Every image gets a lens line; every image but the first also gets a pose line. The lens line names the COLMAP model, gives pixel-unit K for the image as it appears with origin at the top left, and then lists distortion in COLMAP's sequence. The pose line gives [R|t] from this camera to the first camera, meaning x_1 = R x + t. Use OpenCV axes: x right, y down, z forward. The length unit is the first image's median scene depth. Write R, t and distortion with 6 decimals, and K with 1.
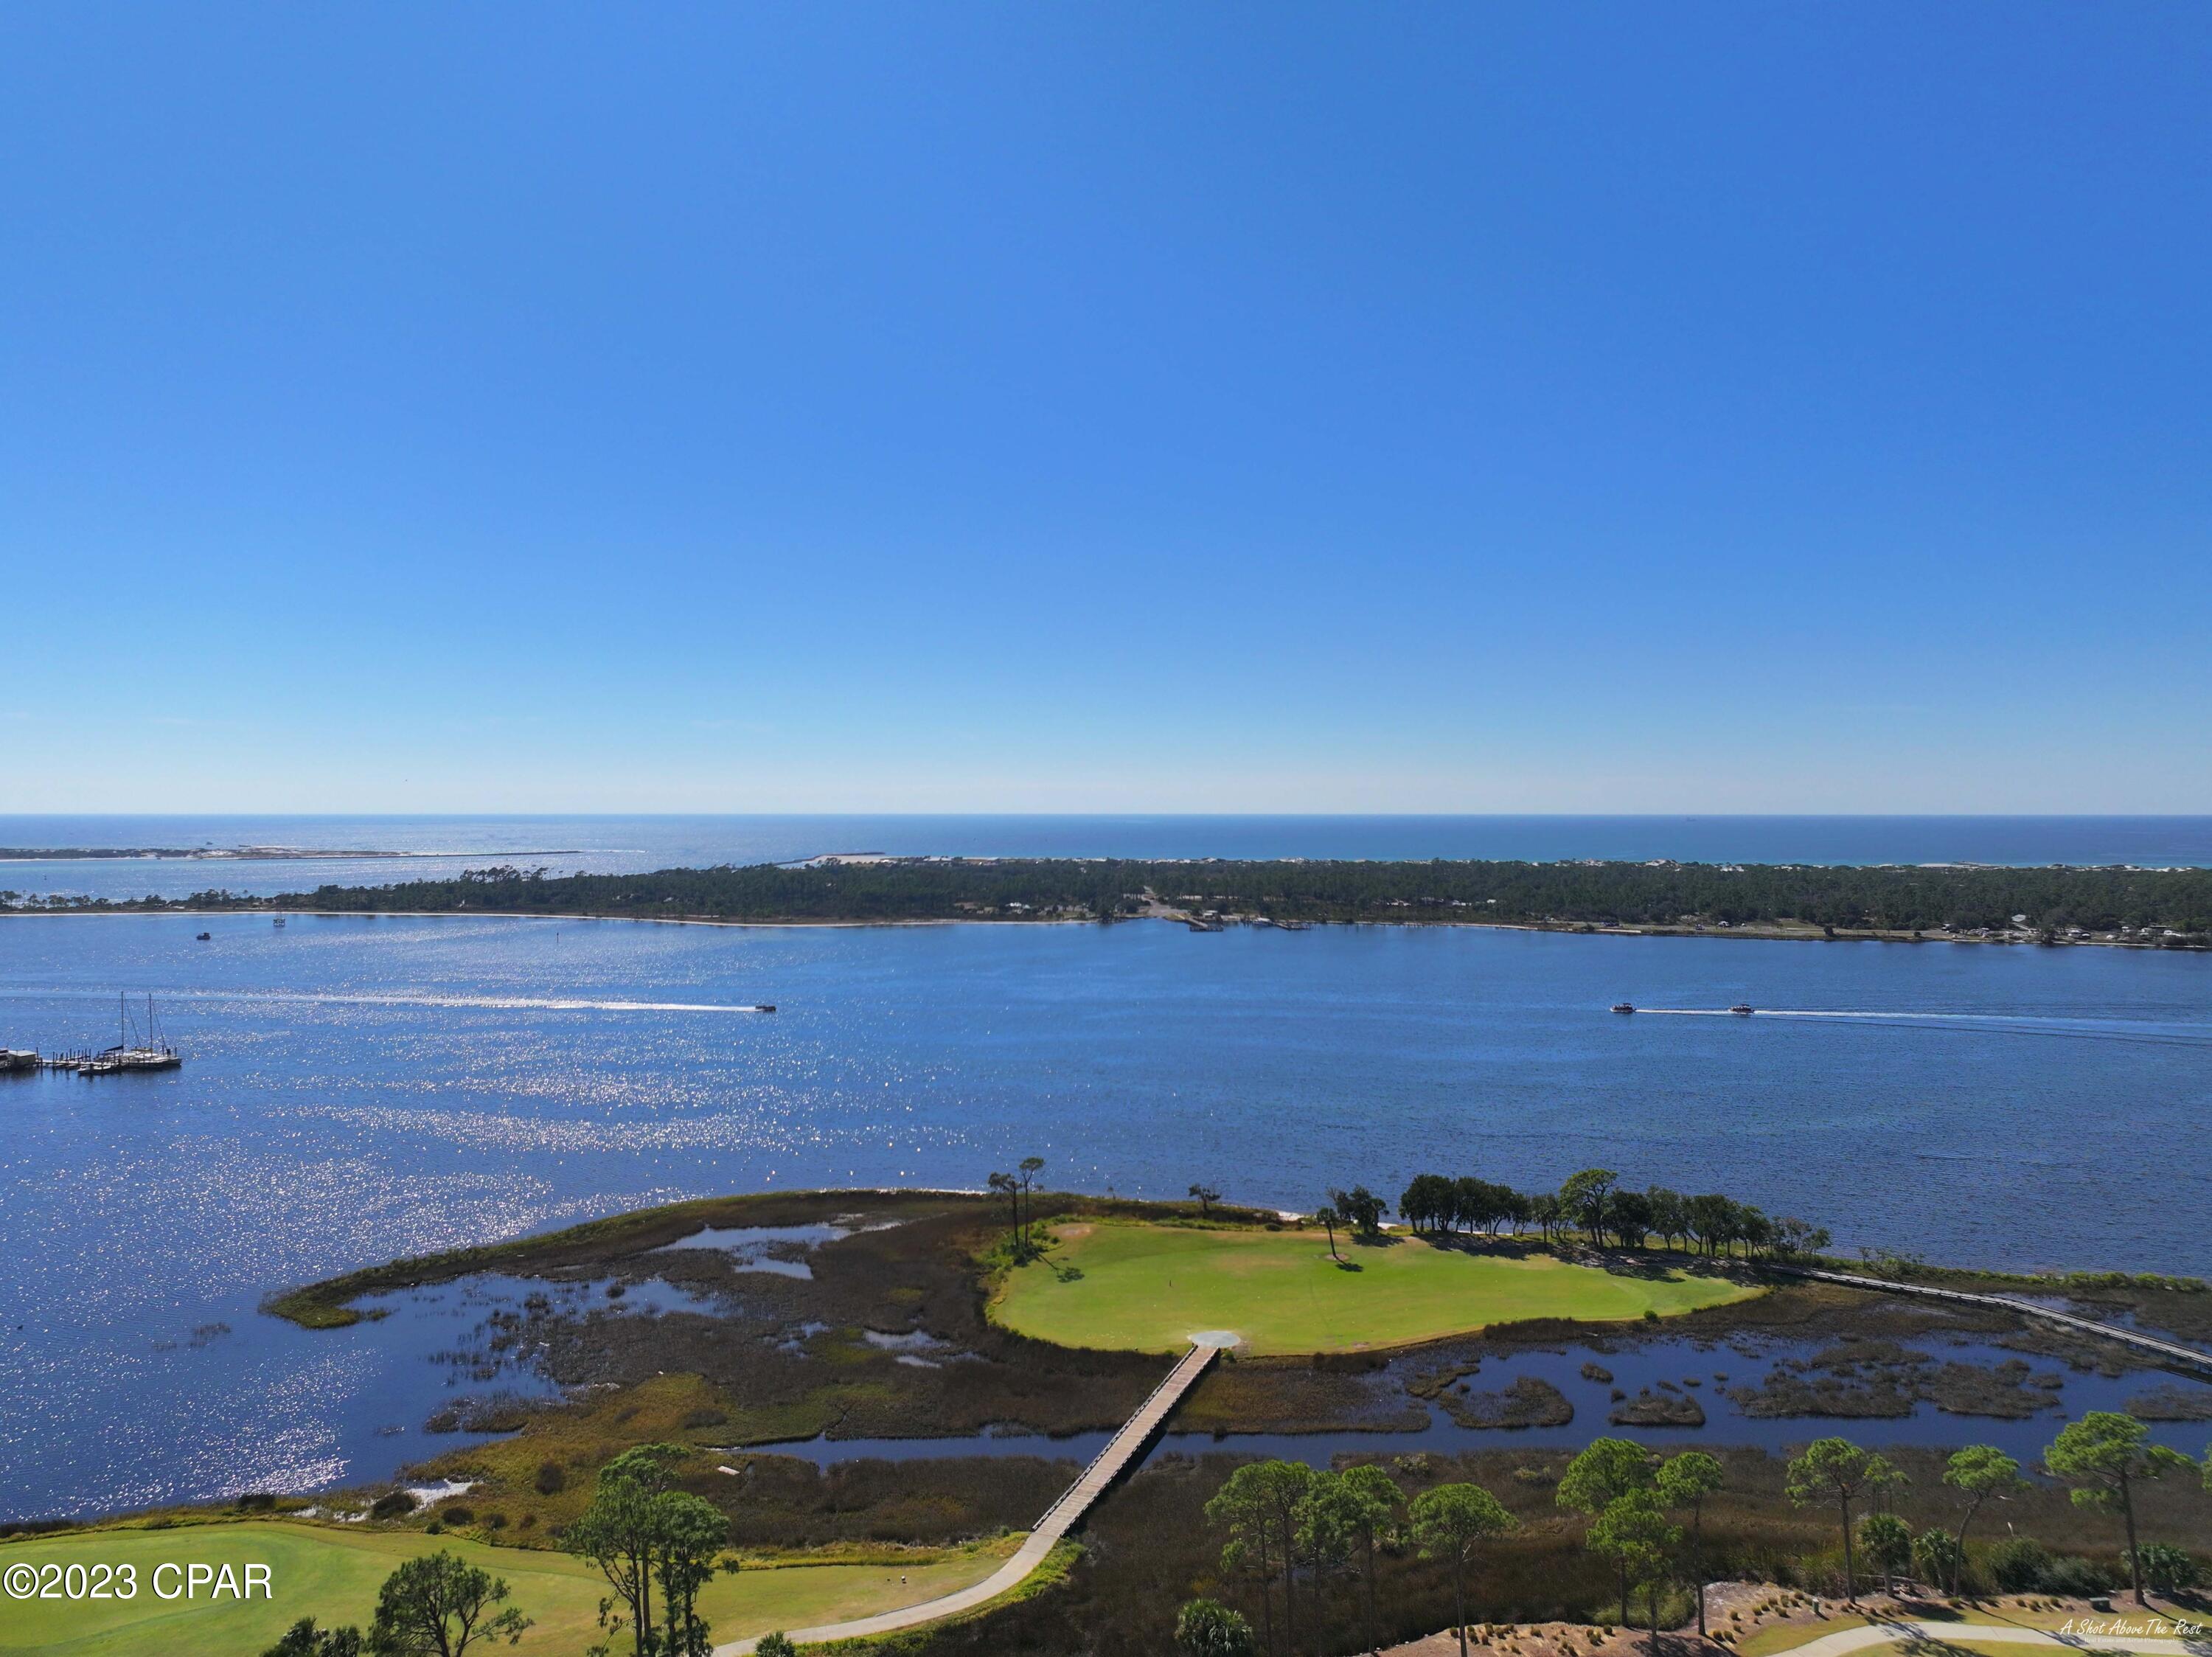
lens RADIAL K [[1564.9, 0, 1104.6], [0, 1564.9, 826.2], [0, 0, 1]] dist [0.000647, 0.010314]
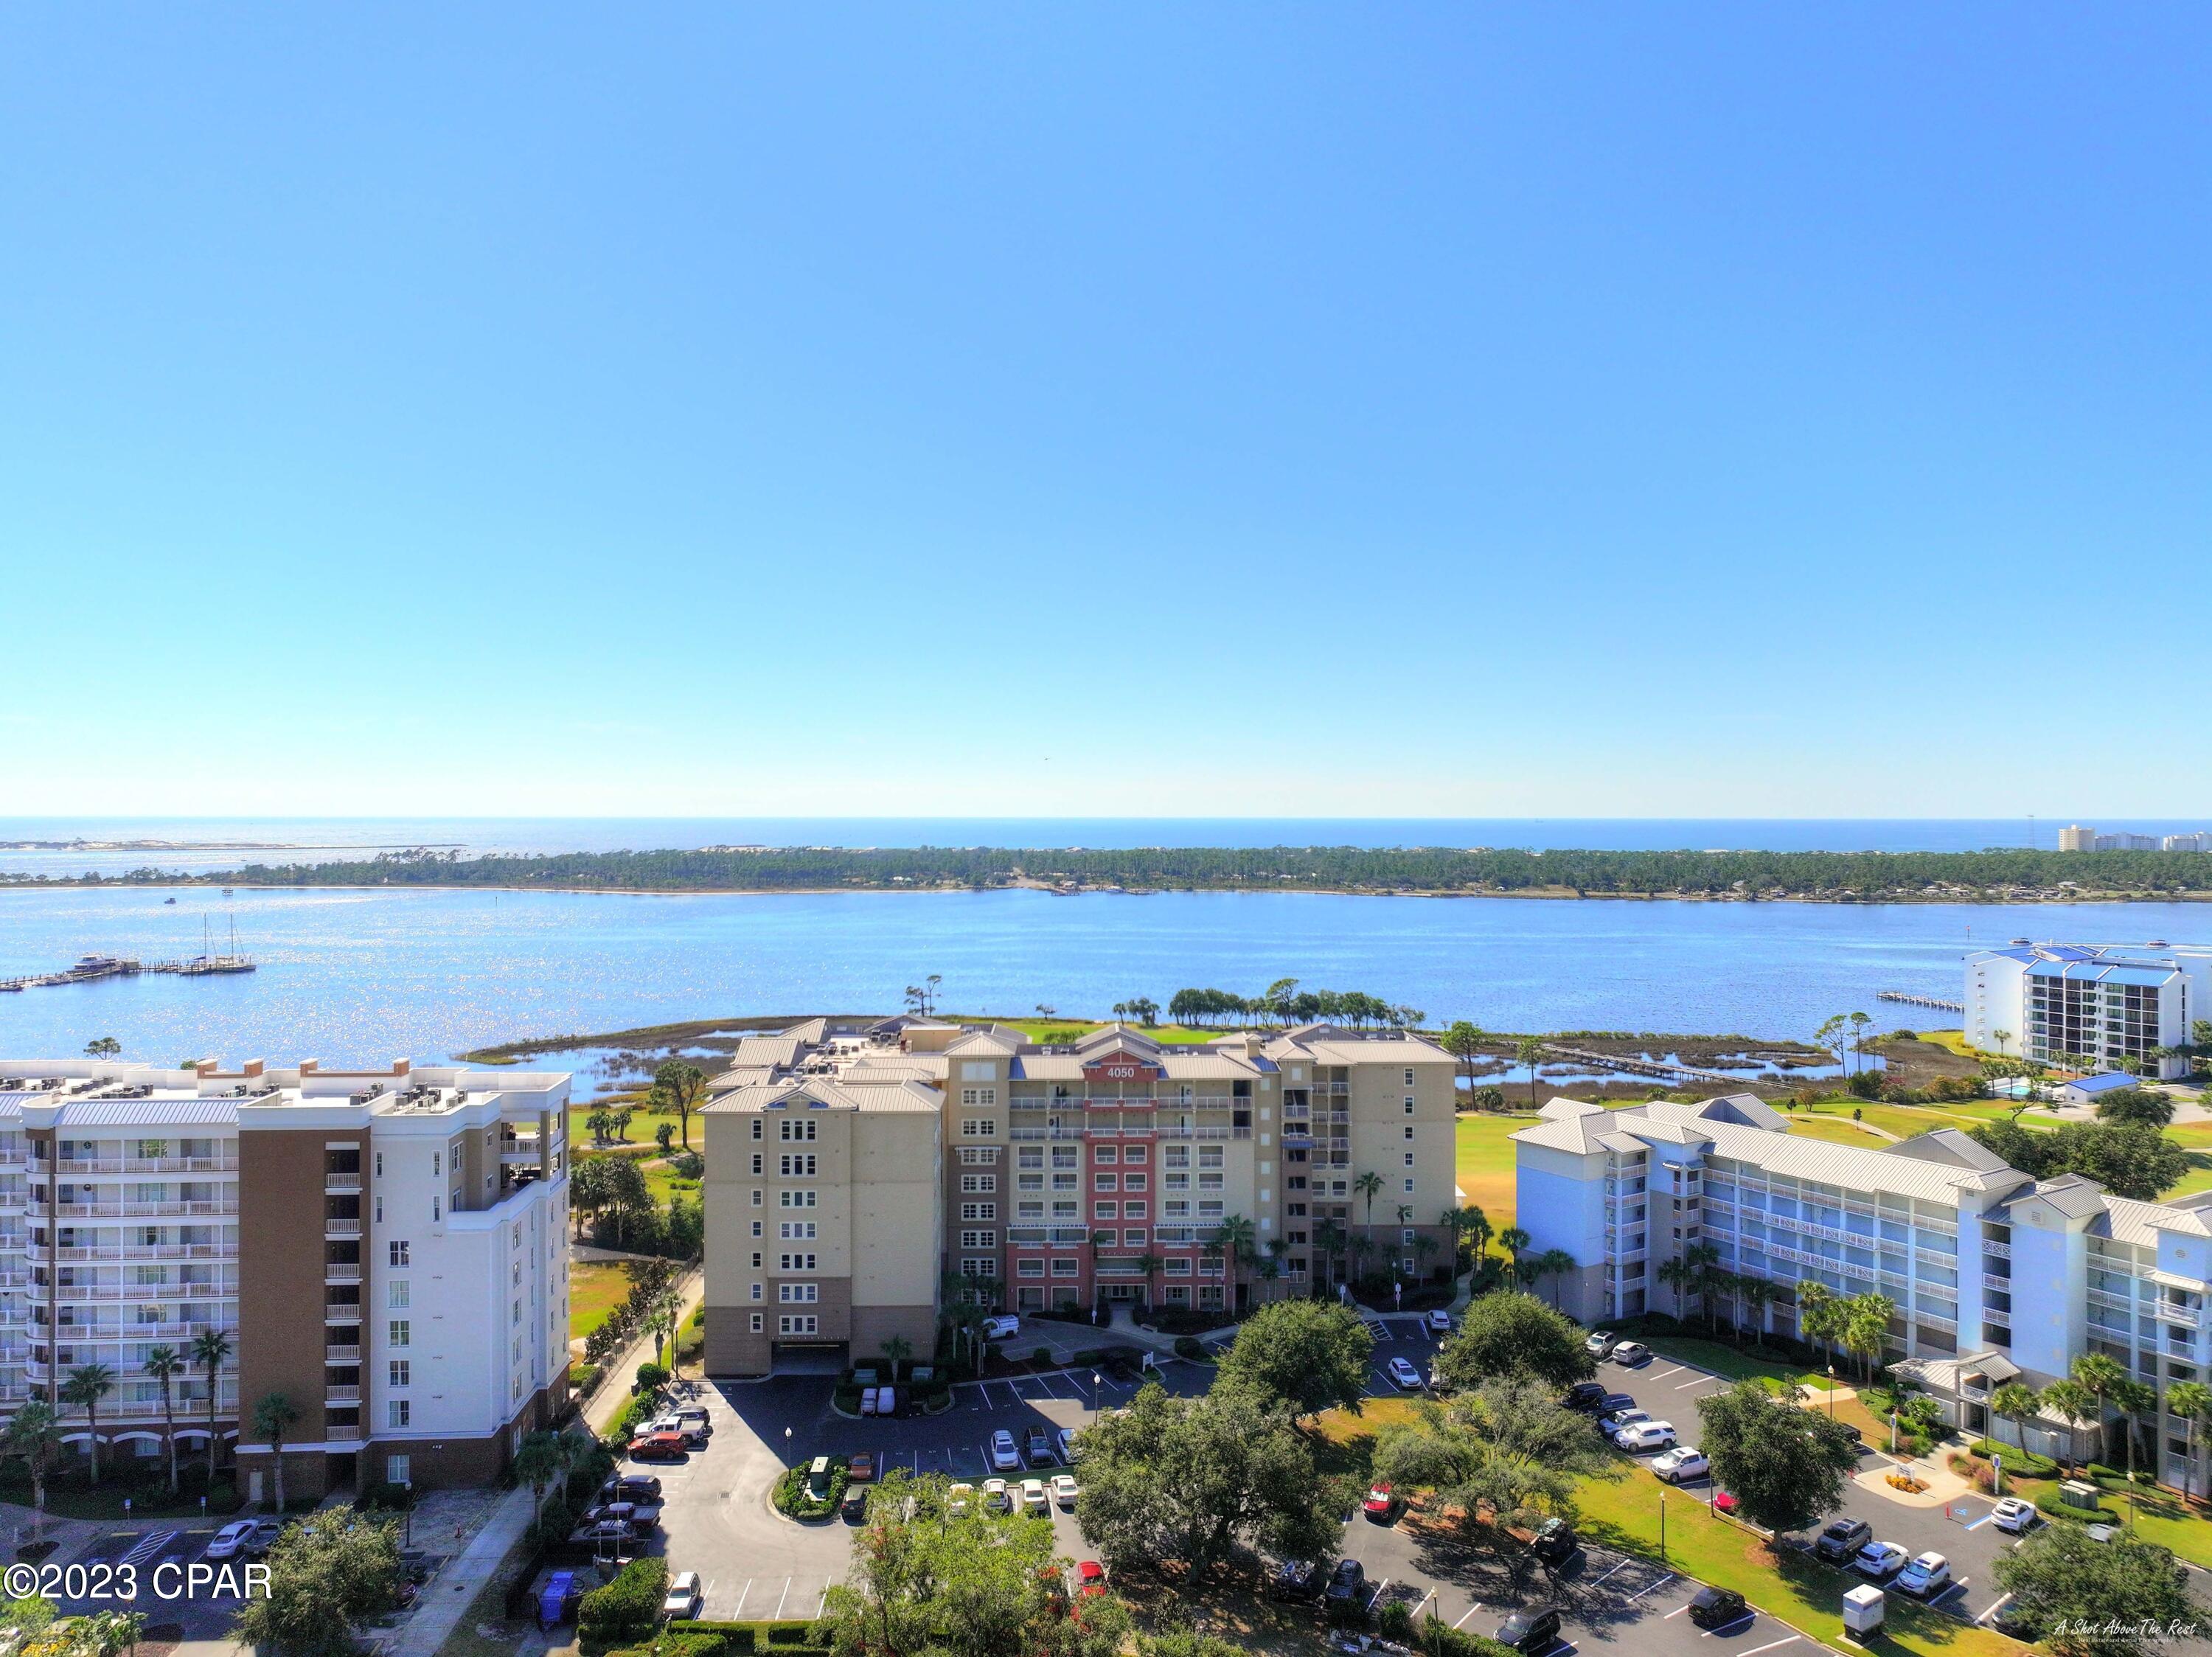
lens RADIAL K [[1564.9, 0, 1106.5], [0, 1564.9, 822.2], [0, 0, 1]] dist [0.000647, 0.010314]
pose [[0.996530, 0.000712, 0.083234, -0.001103], [-0.000294, 0.999987, -0.005043, 0.016121], [-0.083237, 0.005001, 0.996517, -0.142118]]
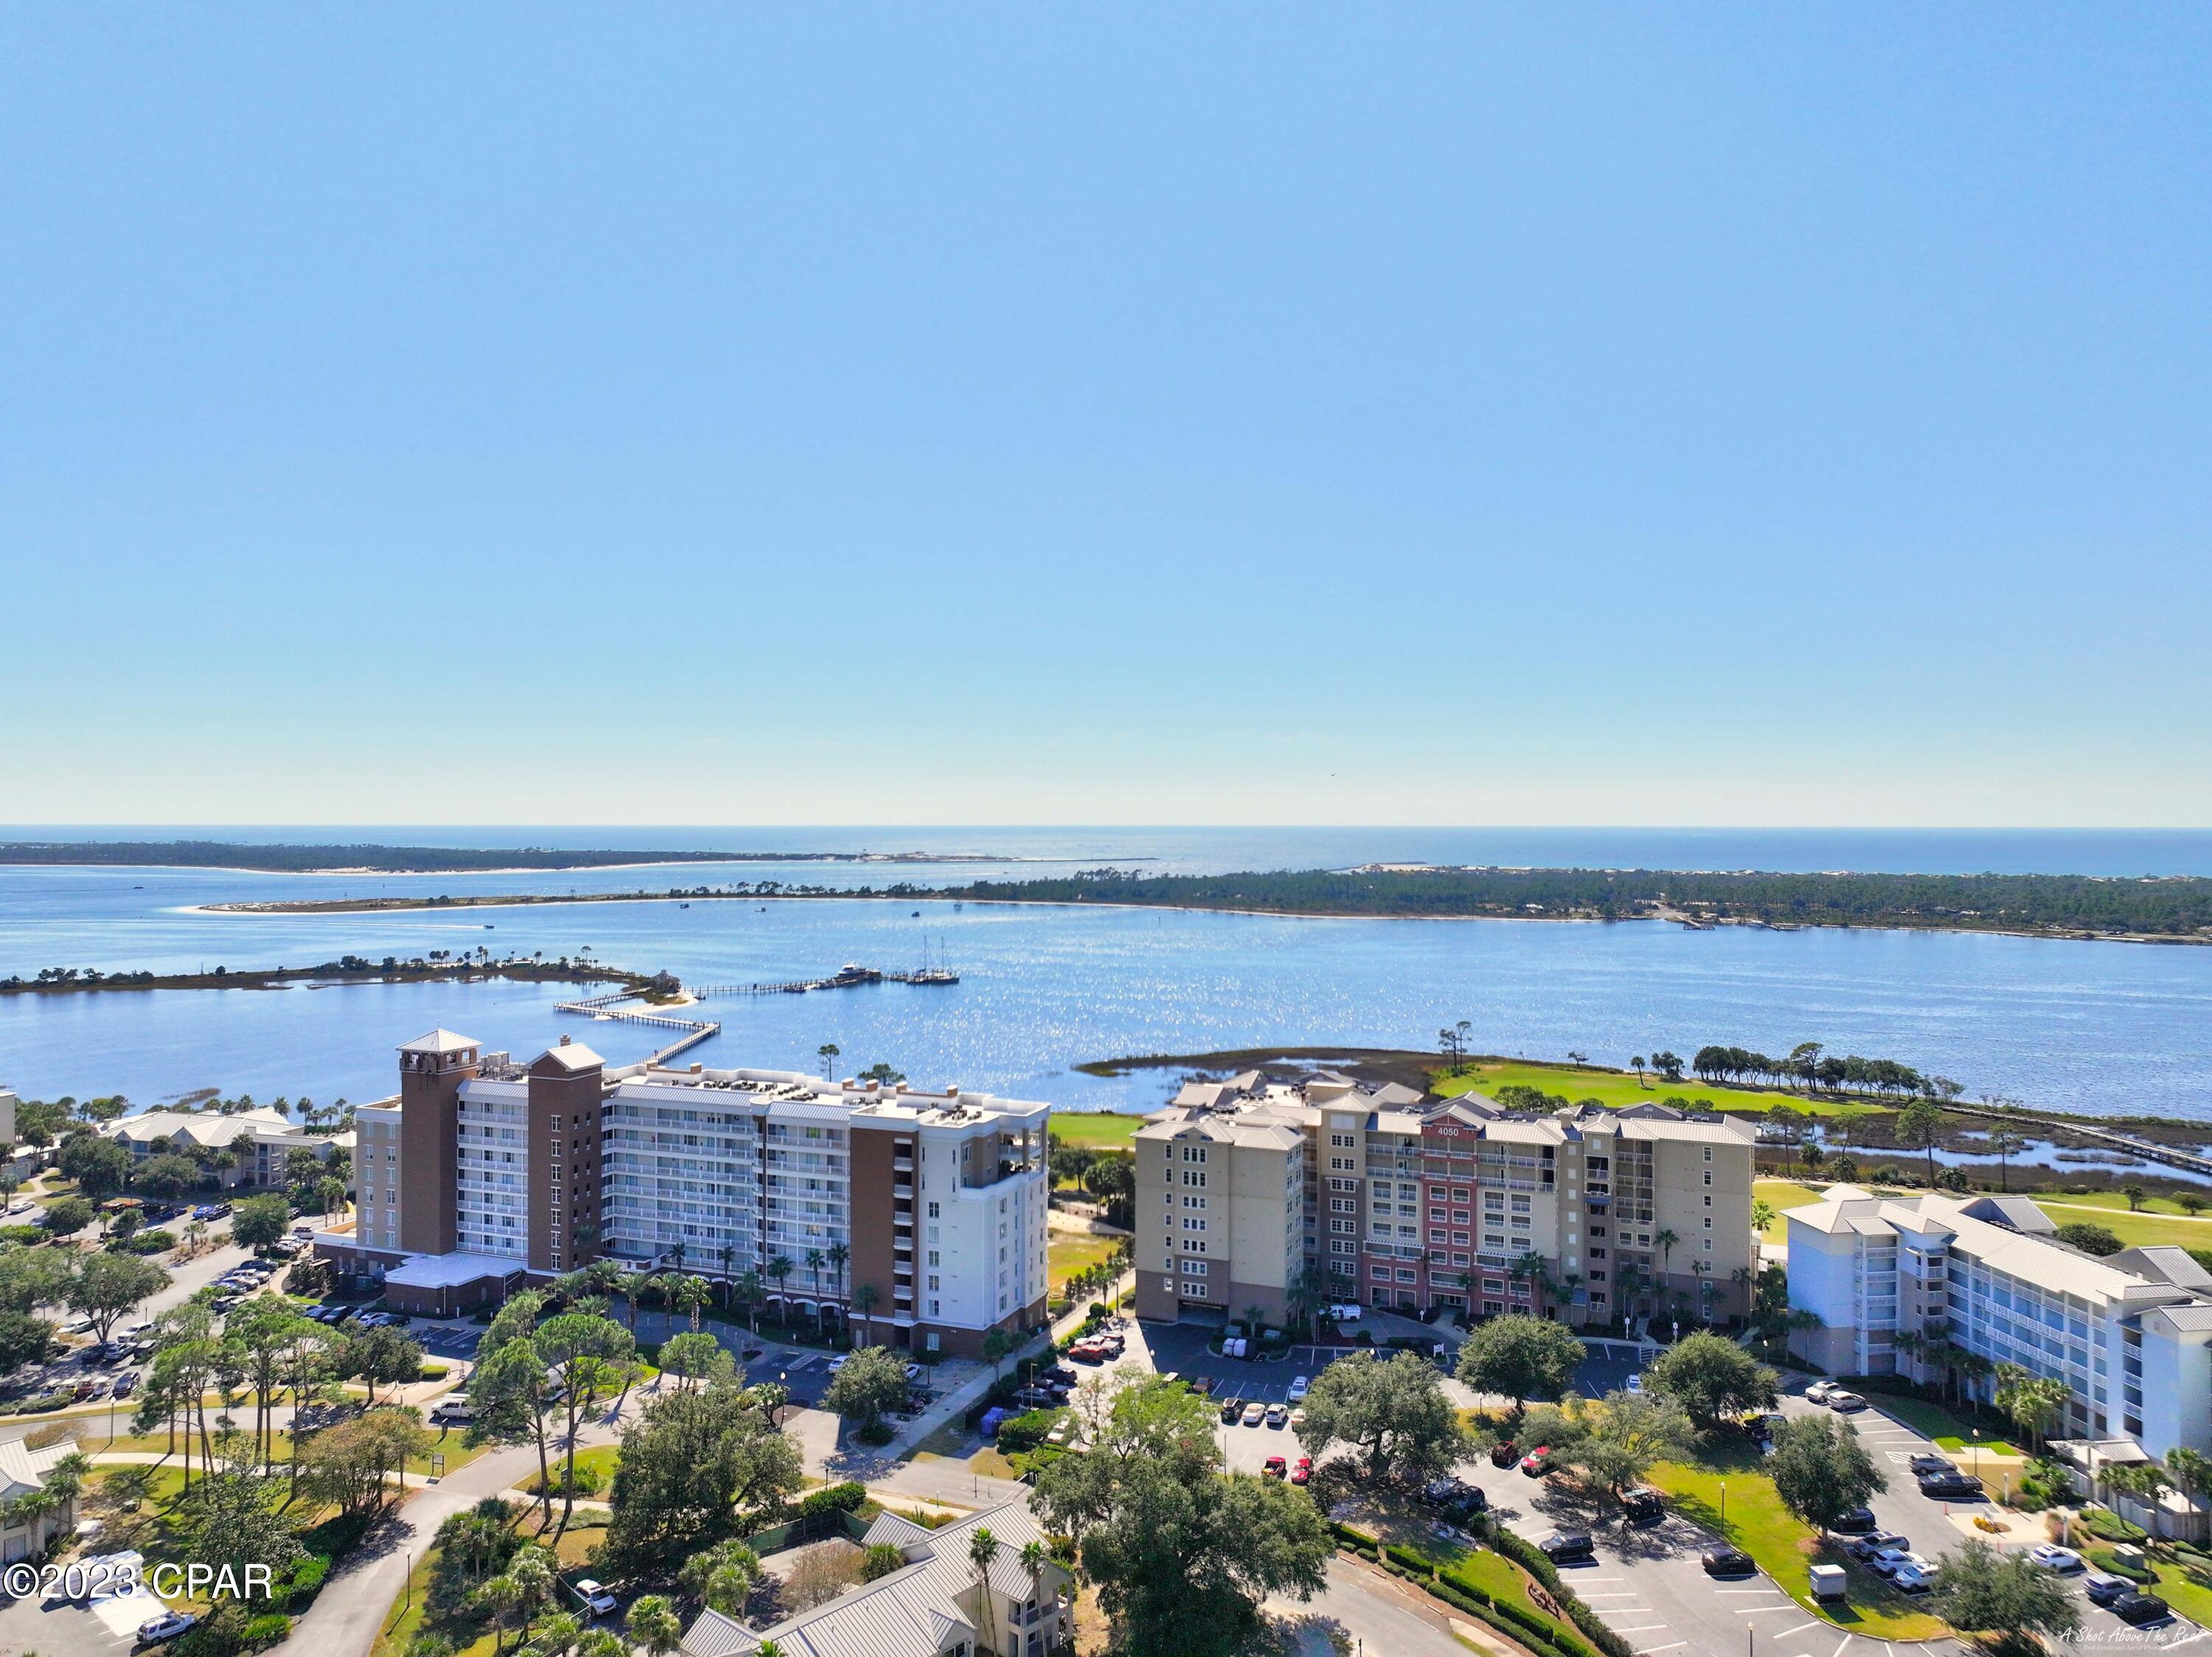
lens RADIAL K [[1564.9, 0, 1100.1], [0, 1564.9, 823.0], [0, 0, 1]] dist [0.000647, 0.010314]
pose [[0.938824, 0.000965, -0.344396, 0.043057], [-0.004348, 0.999950, -0.009049, 0.001383], [0.344370, 0.009993, 0.938781, -0.196810]]
